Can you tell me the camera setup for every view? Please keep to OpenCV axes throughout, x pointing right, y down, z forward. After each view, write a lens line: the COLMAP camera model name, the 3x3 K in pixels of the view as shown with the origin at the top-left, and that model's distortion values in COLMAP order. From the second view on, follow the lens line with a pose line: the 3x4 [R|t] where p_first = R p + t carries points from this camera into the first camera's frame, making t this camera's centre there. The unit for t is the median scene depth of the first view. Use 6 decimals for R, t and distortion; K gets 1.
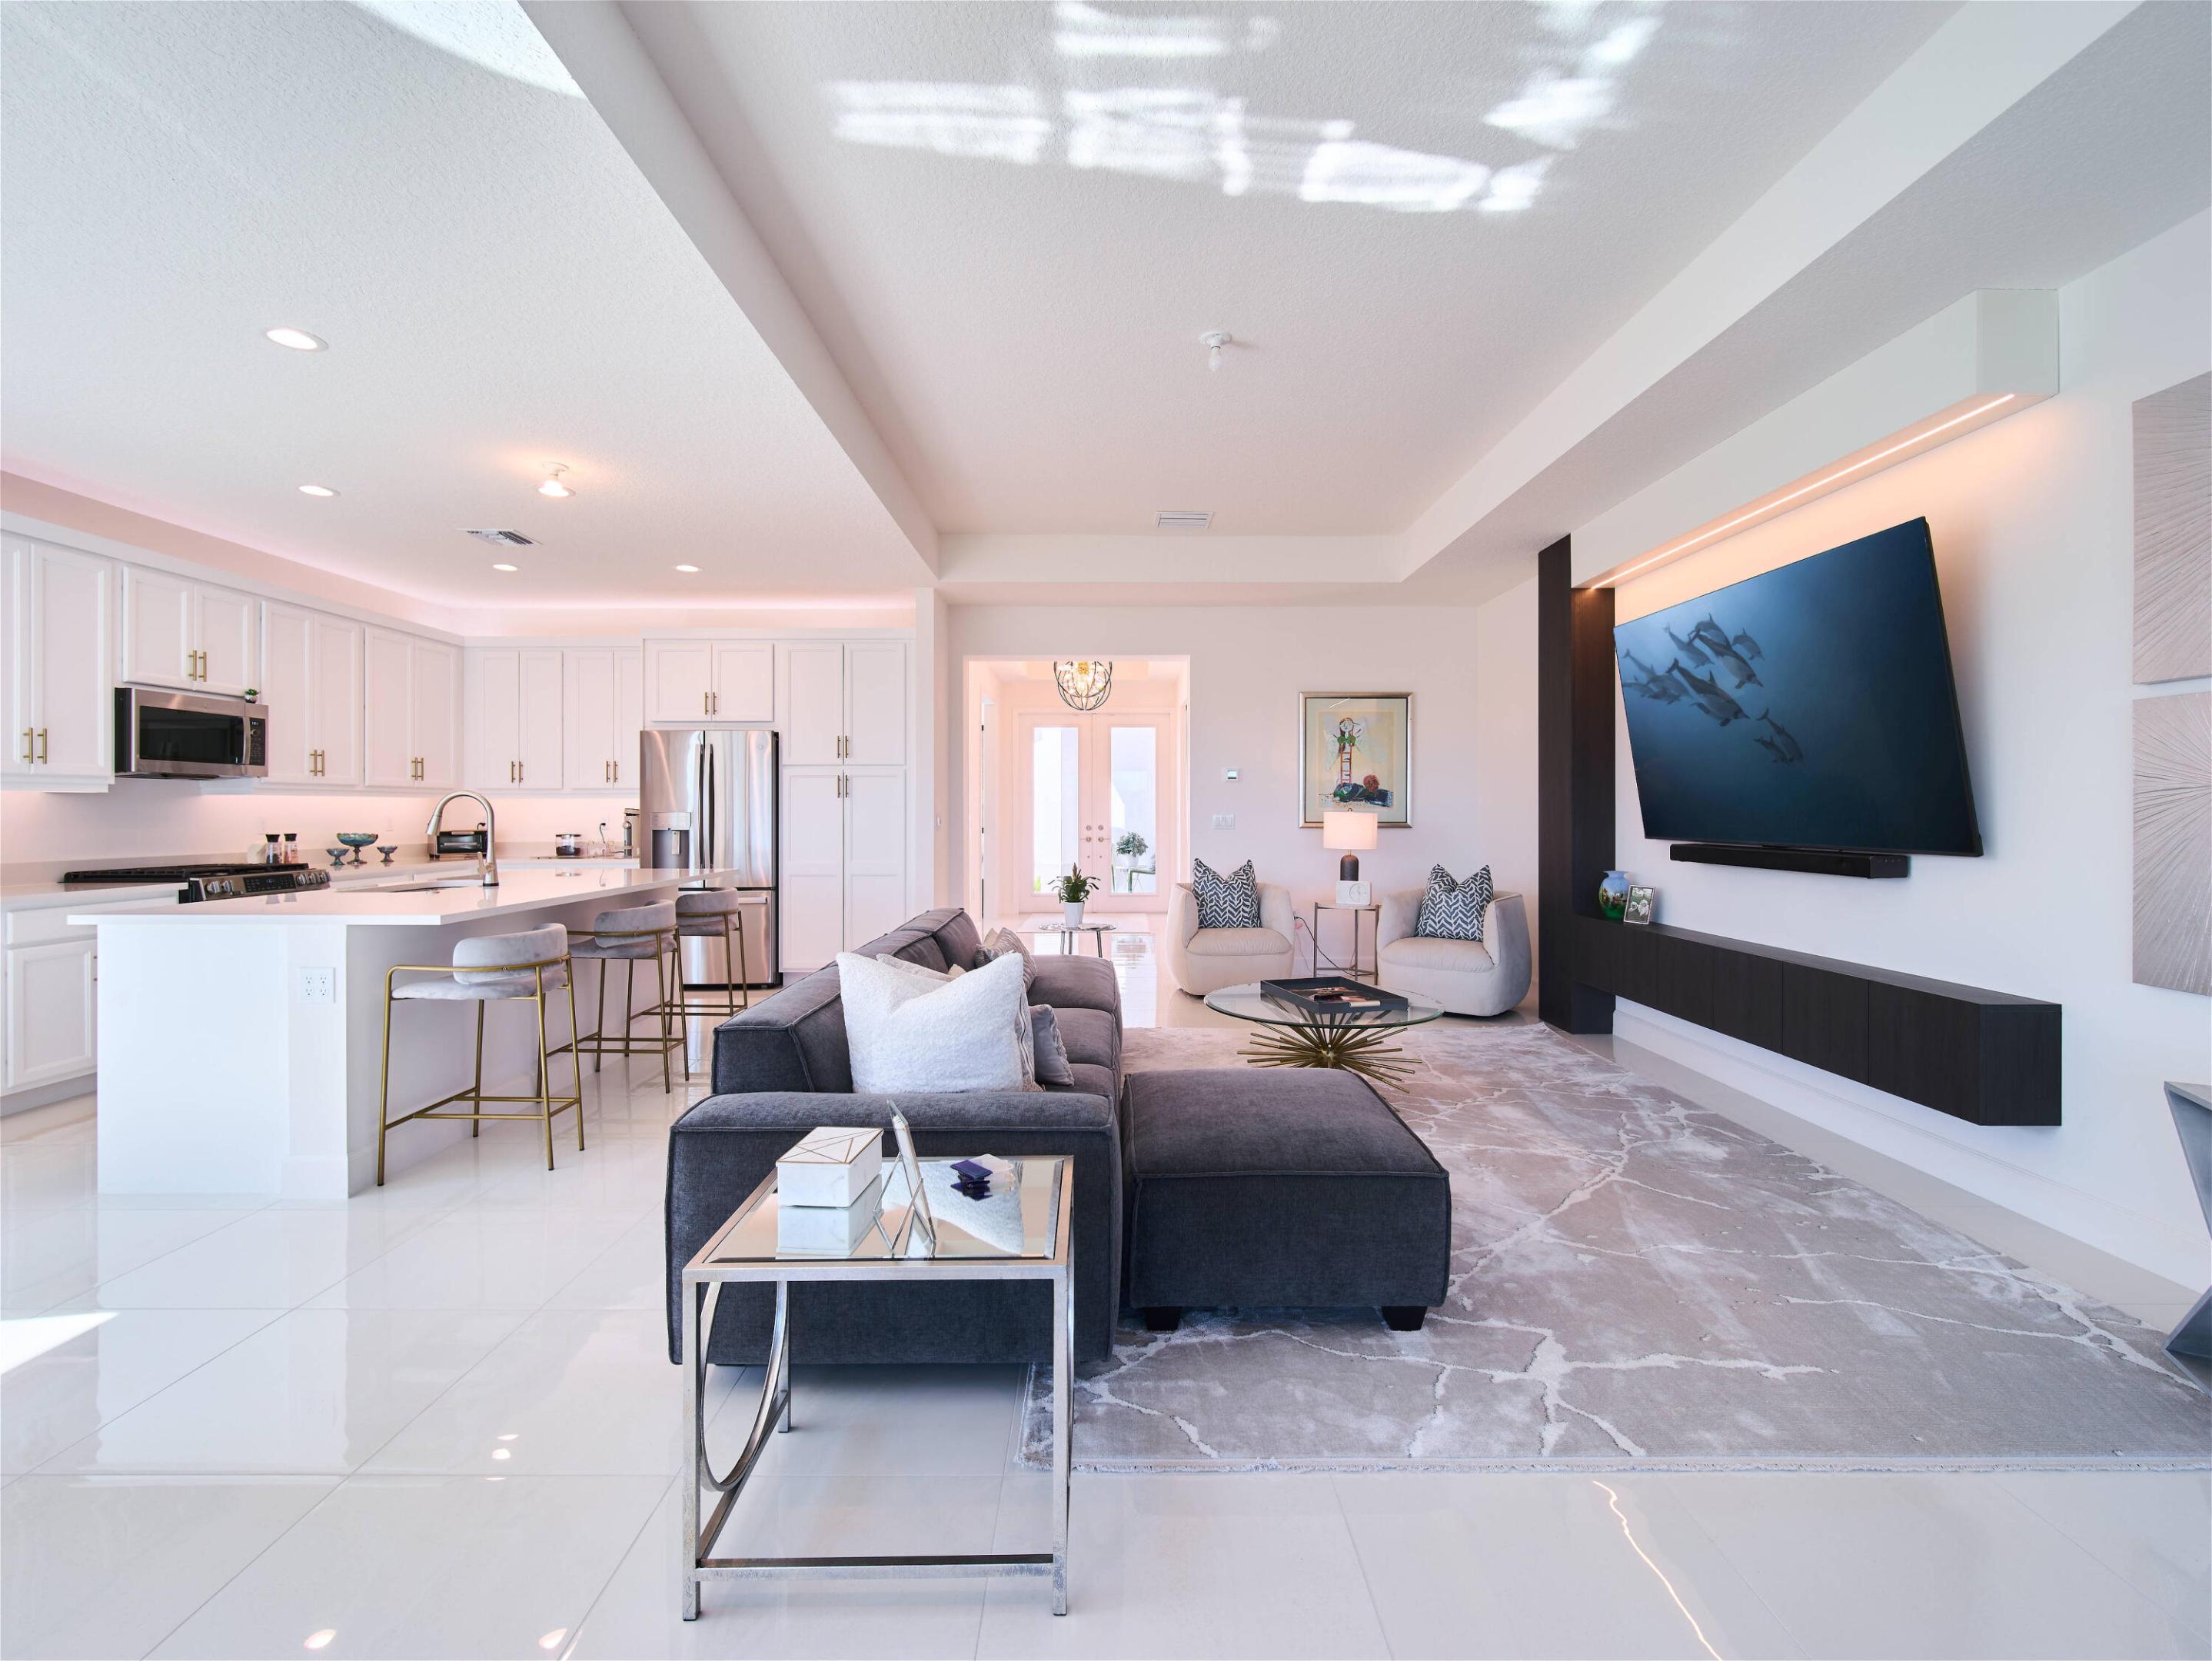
lens RADIAL K [[971.3, 0, 1103.1], [0, 971.3, 810.5], [0, 0, 1]] dist [-0.002209, -0.000360]
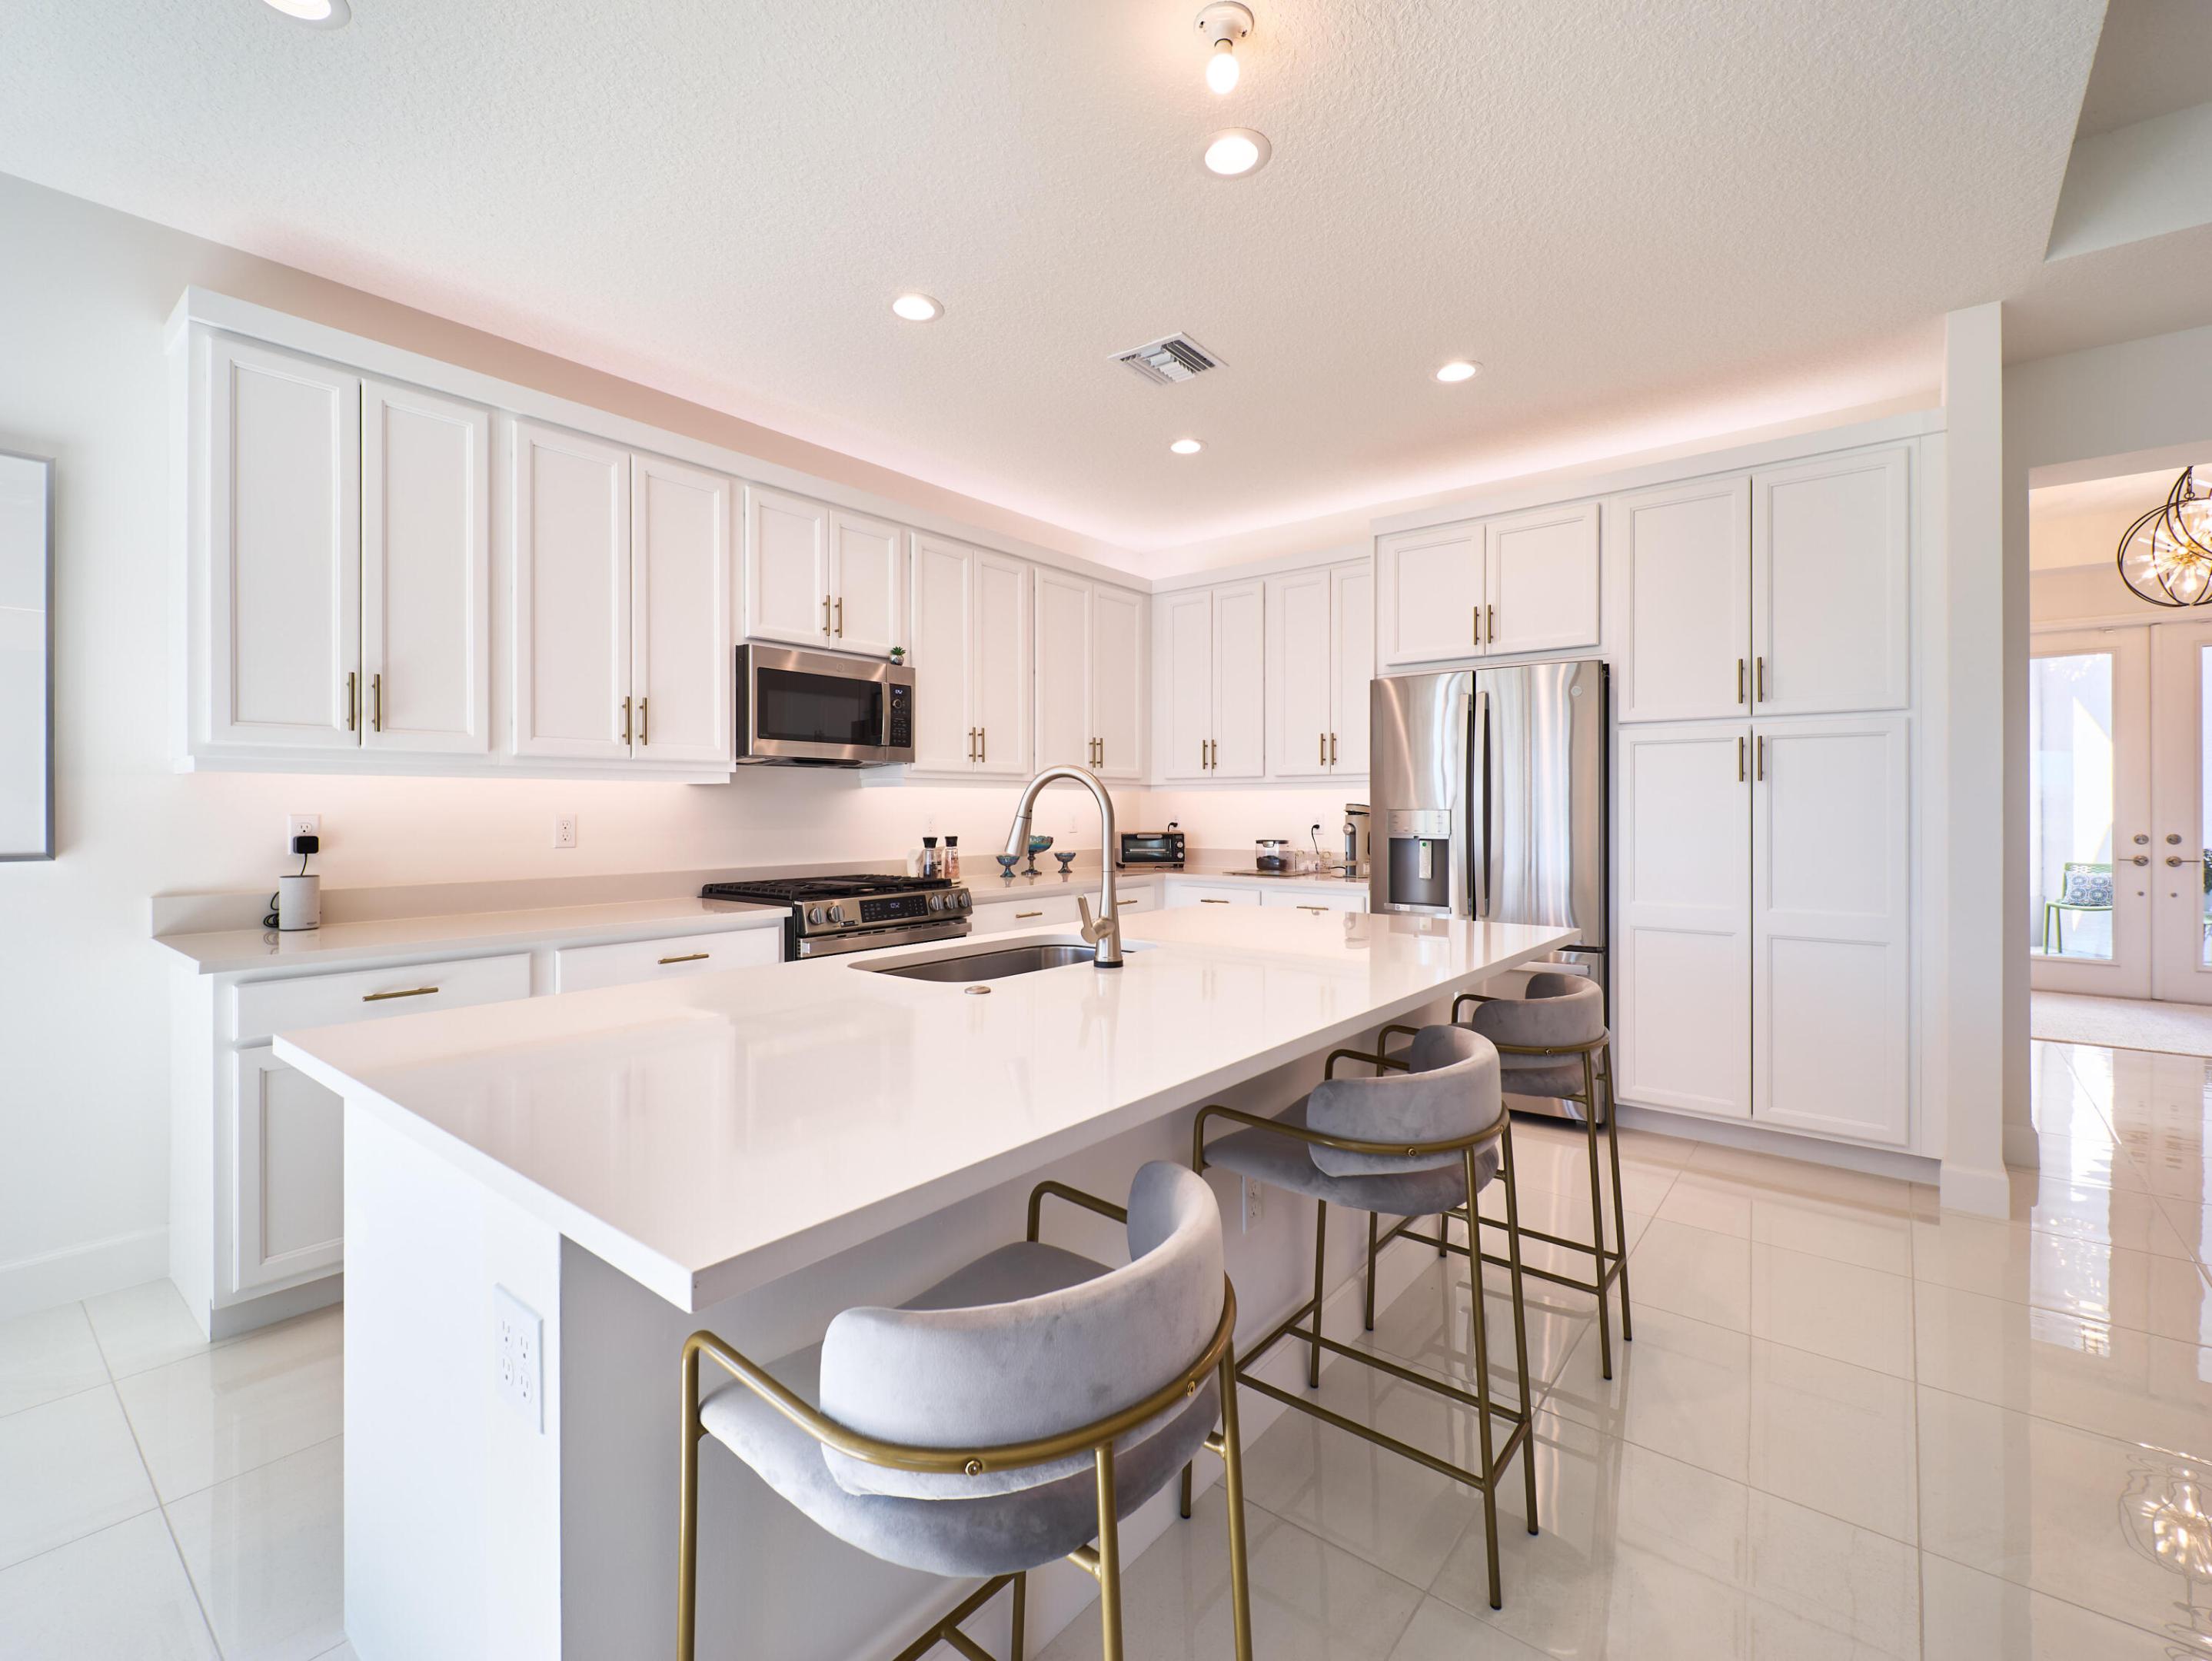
lens RADIAL K [[966.9, 0, 1109.1], [0, 966.9, 818.4], [0, 0, 1]] dist [0.000450, -0.000147]
pose [[0.777103, 0.007221, -0.629332, -0.207563], [0.000254, 0.999931, 0.011787, -0.000006], [0.629373, -0.009319, 0.777047, 0.393567]]
